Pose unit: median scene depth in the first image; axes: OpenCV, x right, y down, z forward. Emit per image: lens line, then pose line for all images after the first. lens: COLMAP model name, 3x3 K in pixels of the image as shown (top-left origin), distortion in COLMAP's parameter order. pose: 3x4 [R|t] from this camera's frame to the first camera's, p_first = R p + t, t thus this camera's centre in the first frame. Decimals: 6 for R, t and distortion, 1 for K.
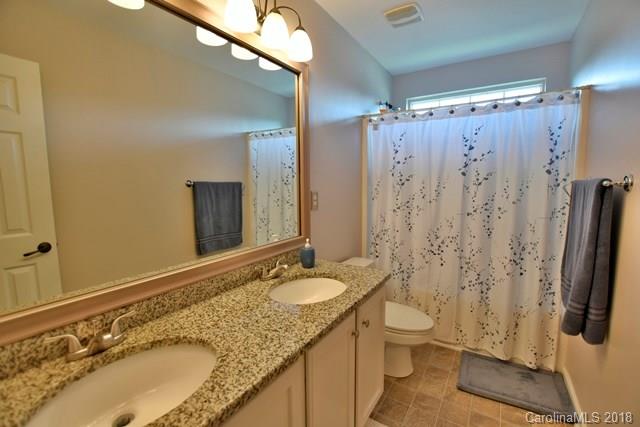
lens RADIAL K [[283.2, 0, 322.2], [0, 283.2, 214.1], [0, 0, 1]] dist [-0.022849, 0.000971]
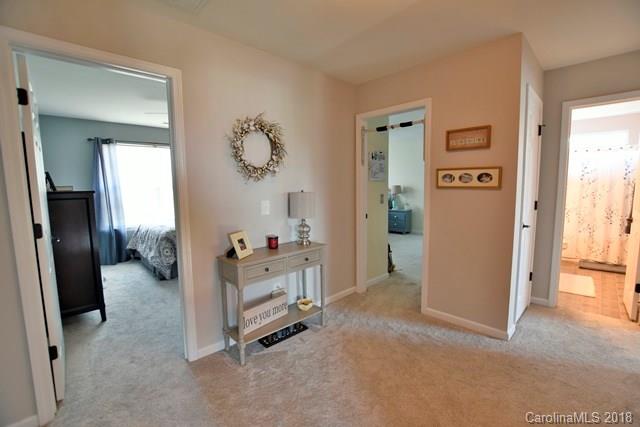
lens RADIAL K [[283.2, 0, 320.0], [0, 283.2, 211.4], [0, 0, 1]] dist [-0.022849, 0.000971]
pose [[0.959635, 0.021900, -0.280395, -0.886258], [-0.023157, 0.999731, -0.001171, 0.166065], [0.280294, 0.007617, 0.959884, -1.736399]]
